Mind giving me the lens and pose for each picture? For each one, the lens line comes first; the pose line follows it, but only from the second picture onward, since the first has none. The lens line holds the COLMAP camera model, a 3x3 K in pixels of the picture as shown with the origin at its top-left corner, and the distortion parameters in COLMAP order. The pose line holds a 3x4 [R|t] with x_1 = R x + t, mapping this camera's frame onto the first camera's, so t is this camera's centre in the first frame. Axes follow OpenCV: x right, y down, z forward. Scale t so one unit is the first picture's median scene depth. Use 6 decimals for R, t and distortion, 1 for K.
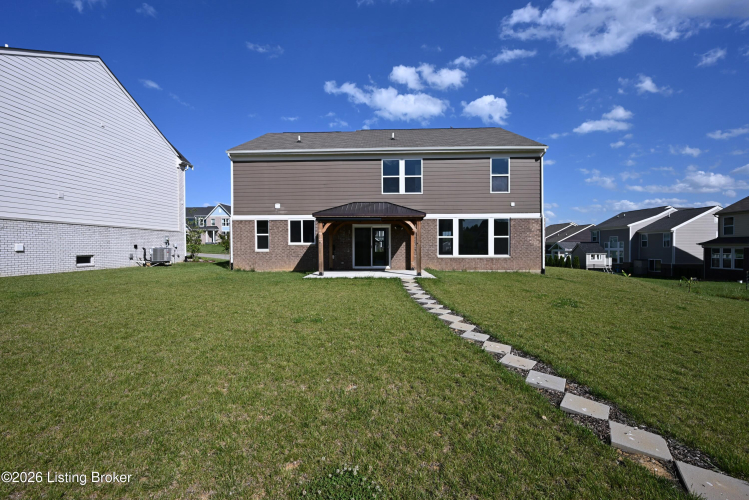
lens RADIAL K [[322.0, 0, 374.5], [0, 322.0, 250.0], [0, 0, 1]] dist [-0.000760, -0.000096]
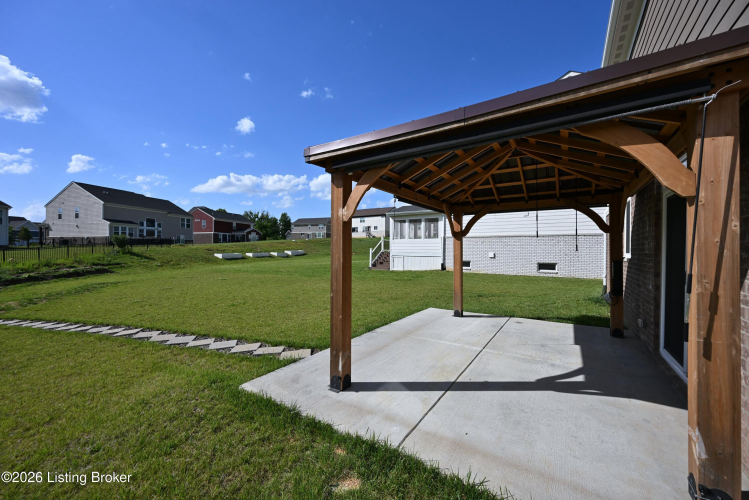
lens RADIAL K [[287.3, 0, 374.5], [0, 287.3, 250.0], [0, 0, 1]] dist [0.000252, -0.000023]
pose [[-0.531398, 0.003281, -0.847116, 0.238226], [-0.010893, 0.999883, 0.010705, -0.029107], [0.847052, 0.014916, -0.531300, 0.929925]]
